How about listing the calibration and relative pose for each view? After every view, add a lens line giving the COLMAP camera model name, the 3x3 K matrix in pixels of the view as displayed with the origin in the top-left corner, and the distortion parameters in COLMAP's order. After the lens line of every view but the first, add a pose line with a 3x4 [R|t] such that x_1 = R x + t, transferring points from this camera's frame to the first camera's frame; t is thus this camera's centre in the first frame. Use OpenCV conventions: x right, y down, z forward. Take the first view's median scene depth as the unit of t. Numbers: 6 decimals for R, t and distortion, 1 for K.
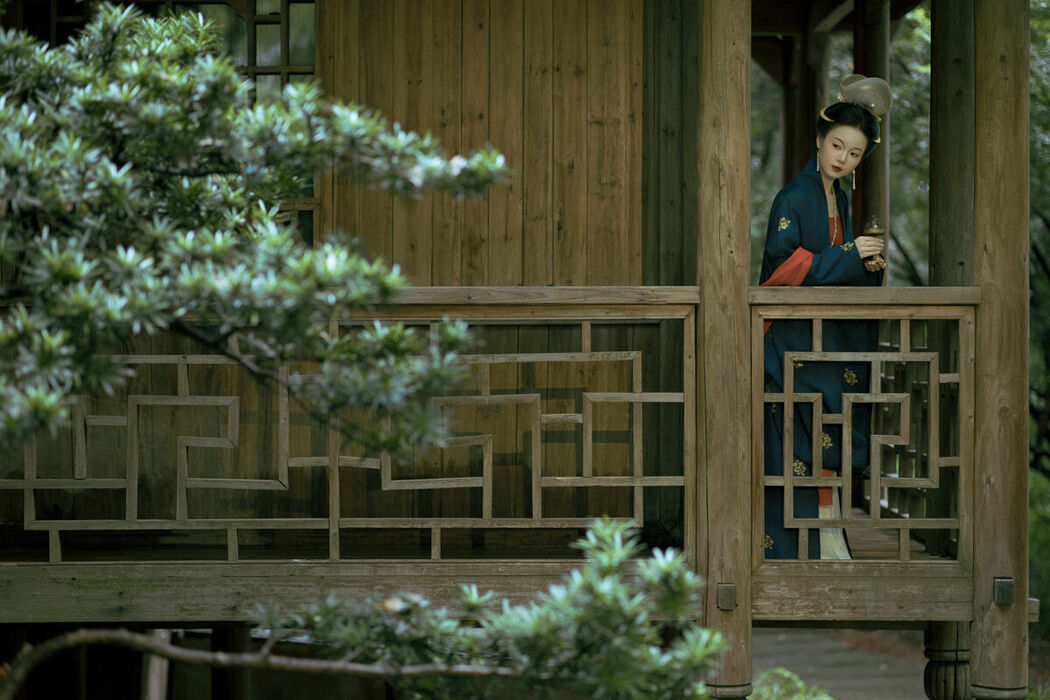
lens RADIAL K [[2527.9, 0, 525.9], [0, 2527.9, 319.4], [0, 0, 1]] dist [0.043836, -0.182158]
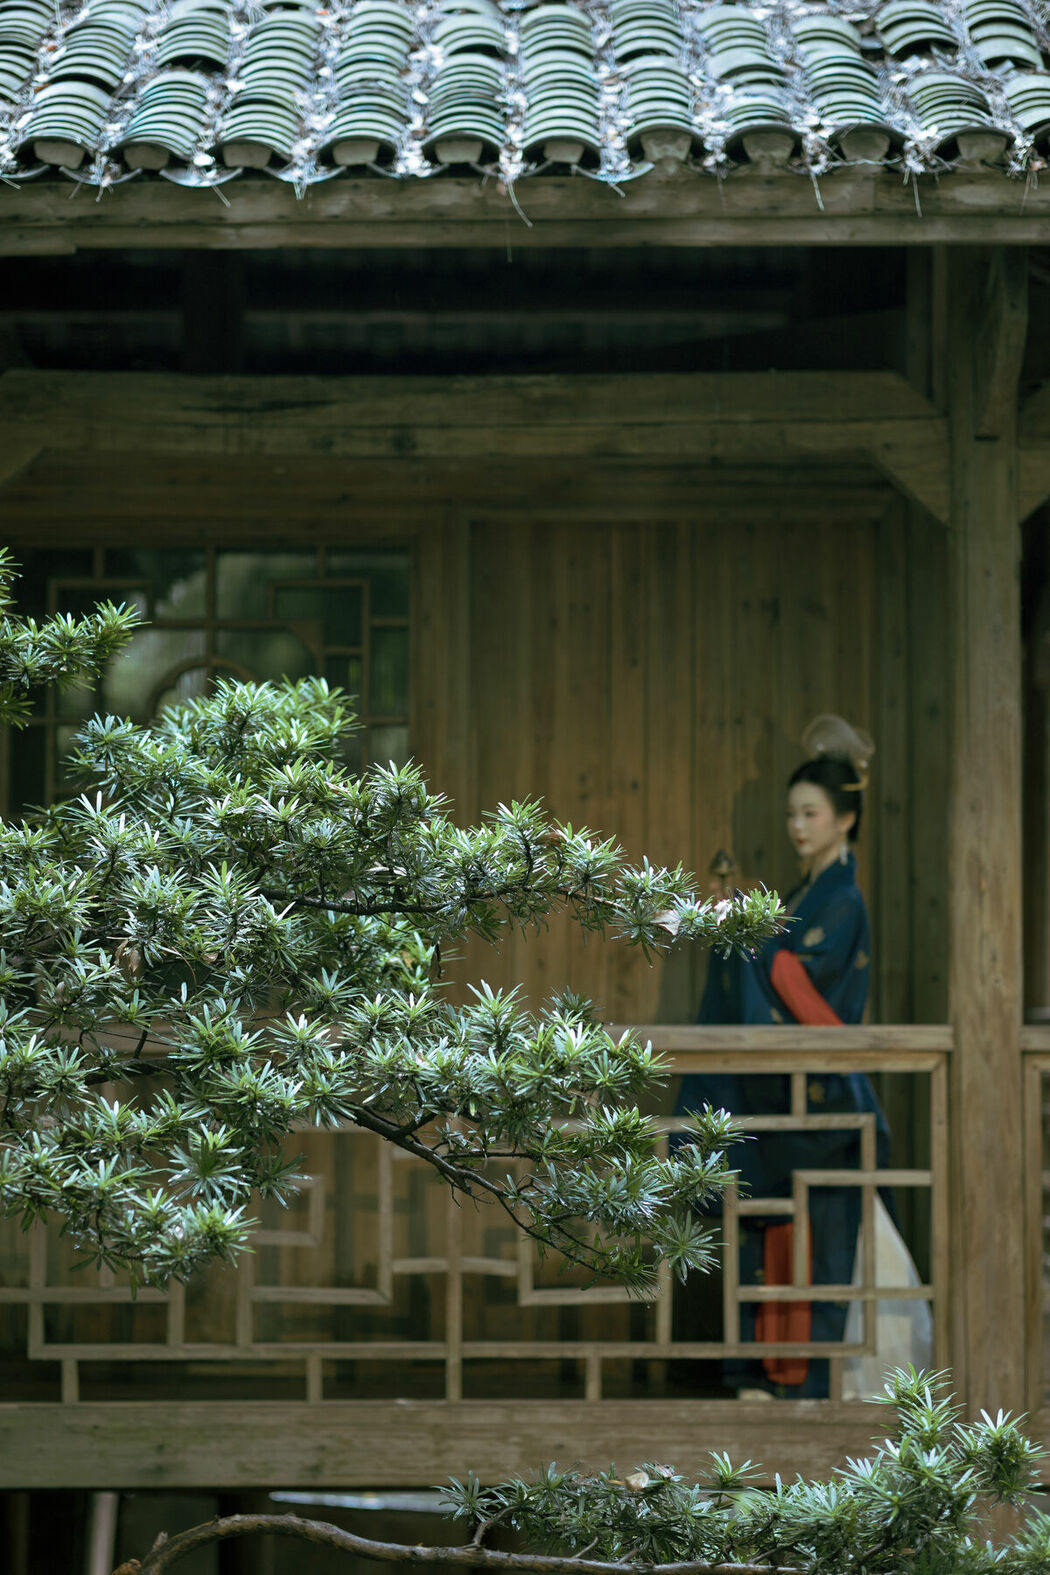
lens RADIAL K [[3820.6, 0, 527.9], [0, 3820.6, 698.5], [0, 0, 1]] dist [0.042714, -0.311513]
pose [[0.999952, 0.002755, 0.009453, -0.066249], [-0.002043, 0.997213, -0.074584, -0.025227], [-0.009632, 0.074561, 0.997170, -0.117775]]
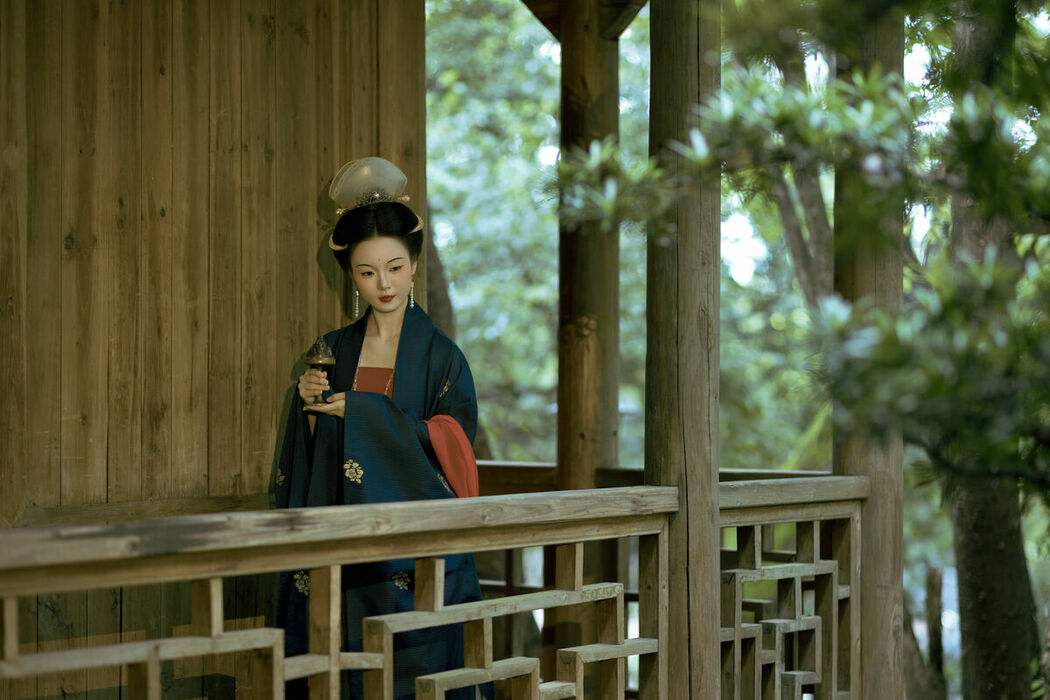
lens RADIAL K [[2586.3, 0, 525.0], [0, 2586.3, 350.0], [0, 0, 1]] dist [-0.004945, -0.129917]
pose [[0.577360, 0.009337, 0.816436, -0.553355], [-0.004783, 0.999956, -0.008054, -0.045806], [-0.816476, 0.000745, 0.577379, 0.614955]]
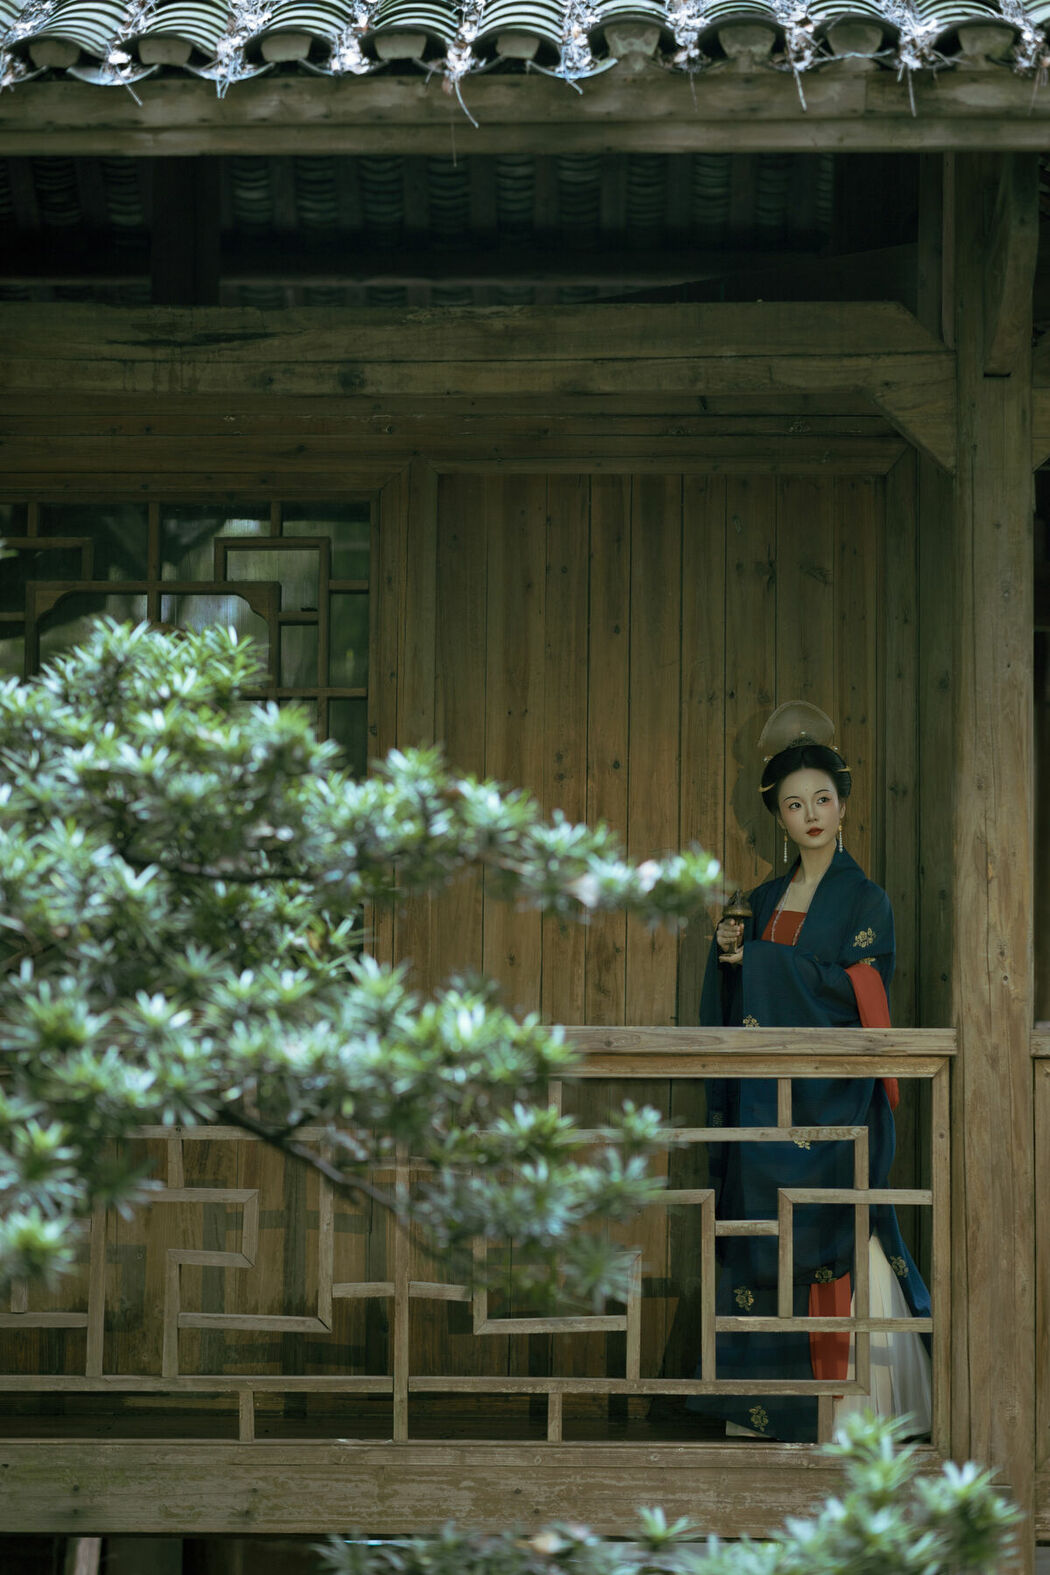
lens RADIAL K [[3791.8, 0, 518.2], [0, 3791.8, 717.8], [0, 0, 1]] dist [0.043836, -0.182158]
pose [[0.999841, 0.006907, -0.016430, -0.030513], [-0.008159, 0.996969, -0.077370, -0.016609], [0.015846, 0.077492, 0.996867, -0.000121]]
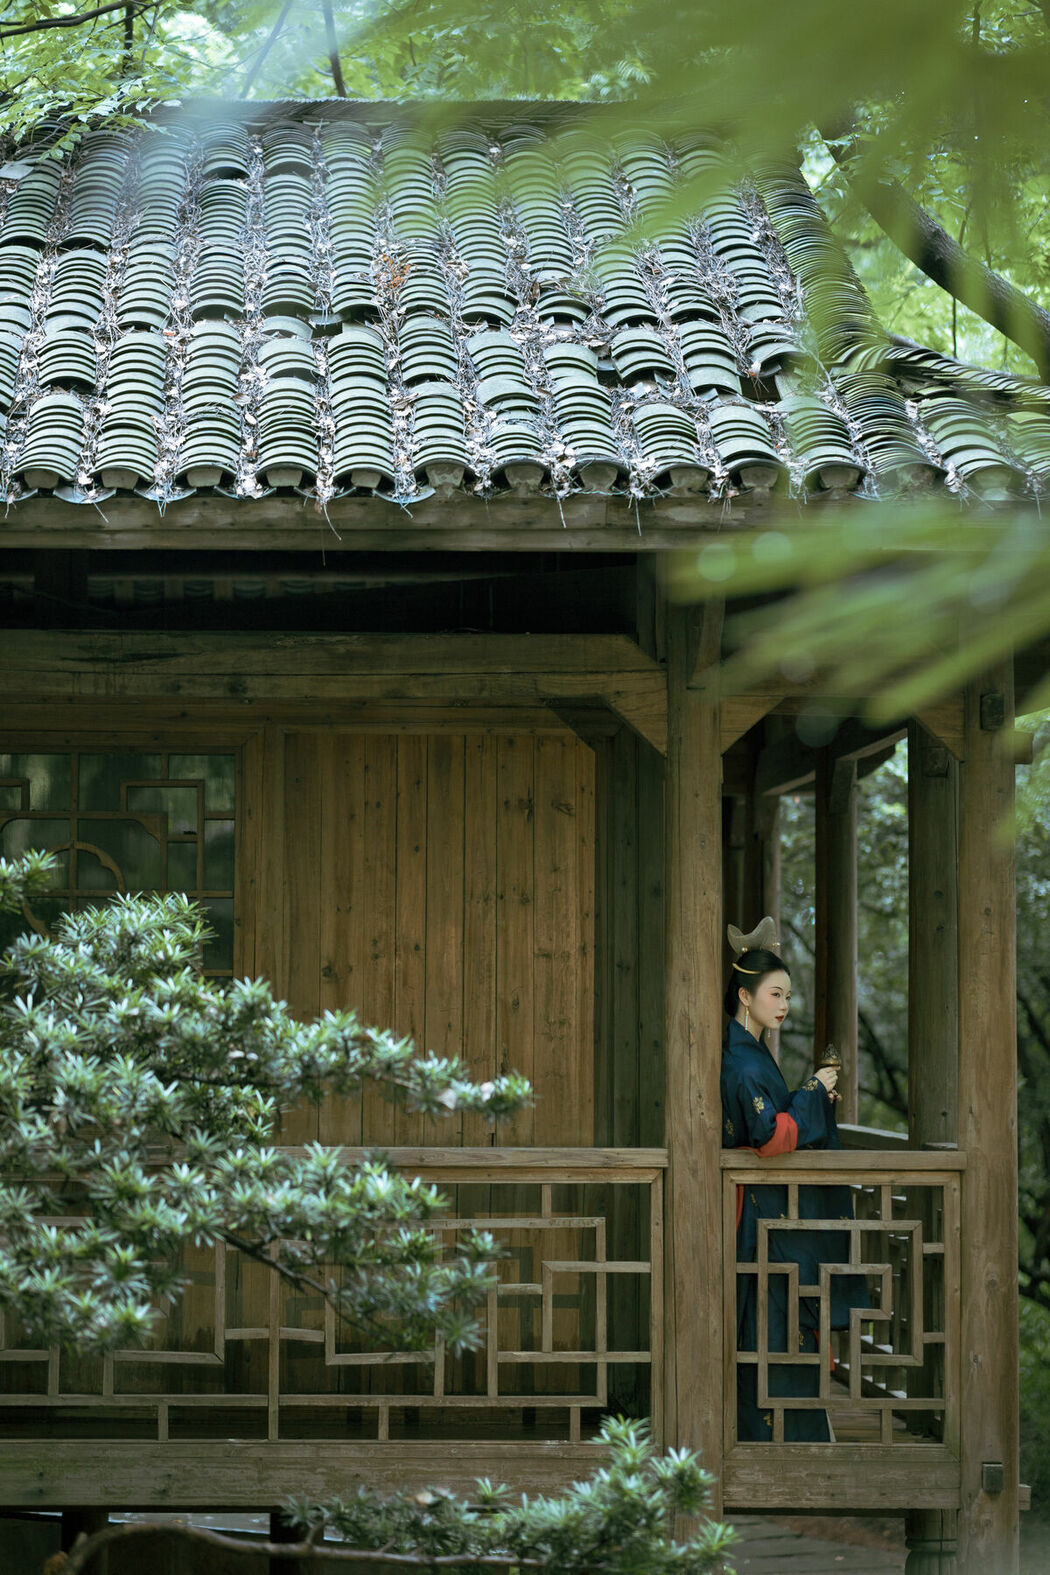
lens RADIAL K [[3879.5, 0, 238.5], [0, 3879.5, 785.8], [0, 0, 1]] dist [-0.004945, -0.129917]
pose [[0.999980, 0.004407, -0.004448, -0.085197], [-0.004664, 0.998221, -0.059443, -0.061575], [0.004178, 0.059463, 0.998222, -0.448558]]
